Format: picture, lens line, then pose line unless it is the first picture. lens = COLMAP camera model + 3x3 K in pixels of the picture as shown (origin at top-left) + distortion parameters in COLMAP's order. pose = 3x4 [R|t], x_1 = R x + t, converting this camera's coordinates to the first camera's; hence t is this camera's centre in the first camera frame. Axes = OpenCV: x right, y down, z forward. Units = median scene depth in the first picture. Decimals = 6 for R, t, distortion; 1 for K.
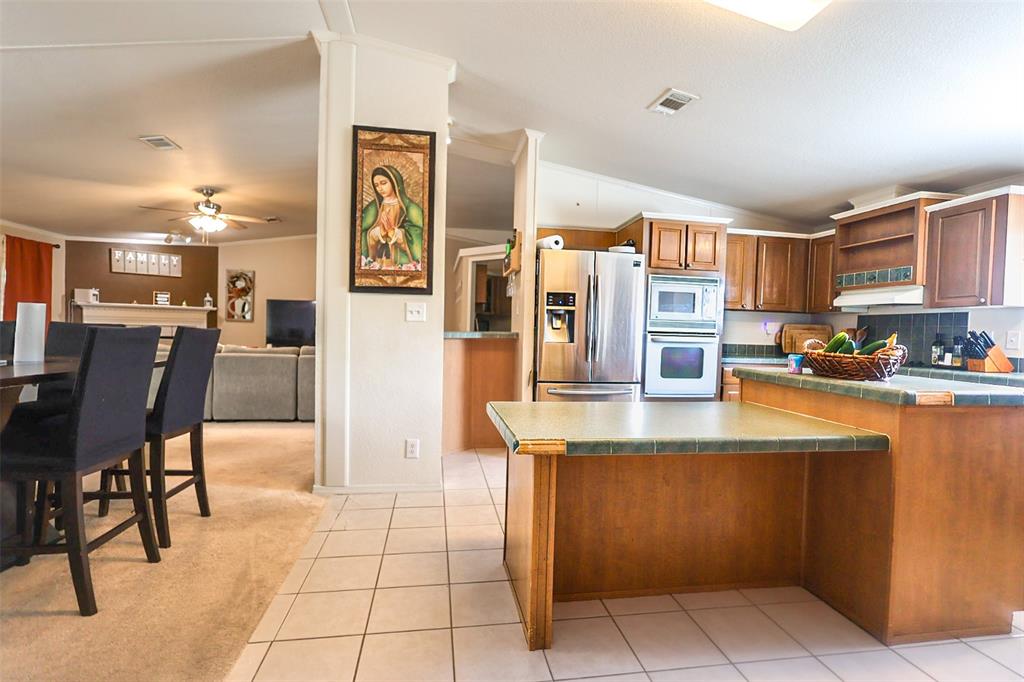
lens RADIAL K [[472.0, 0, 512.0], [0, 472.0, 341.0], [0, 0, 1]] dist [0.002889, 0.000462]
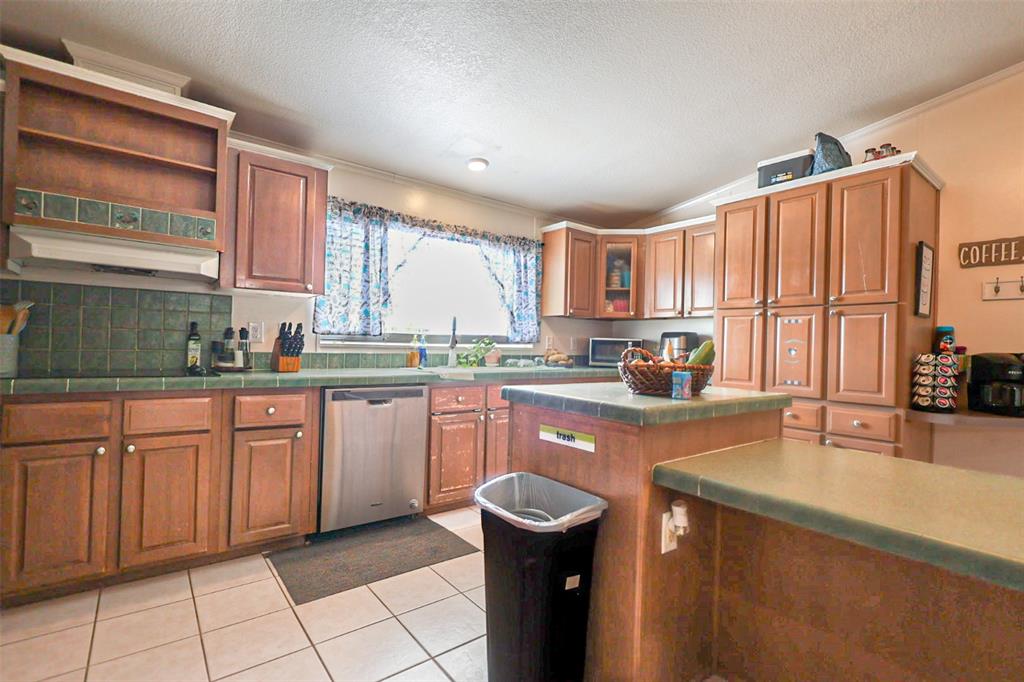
lens RADIAL K [[472.0, 0, 512.0], [0, 472.0, 341.0], [0, 0, 1]] dist [0.002889, 0.000462]
pose [[-0.481372, -0.034254, 0.875847, 0.068678], [-0.019588, 0.999407, 0.028321, -0.016761], [-0.876298, -0.003523, -0.481757, 0.905492]]
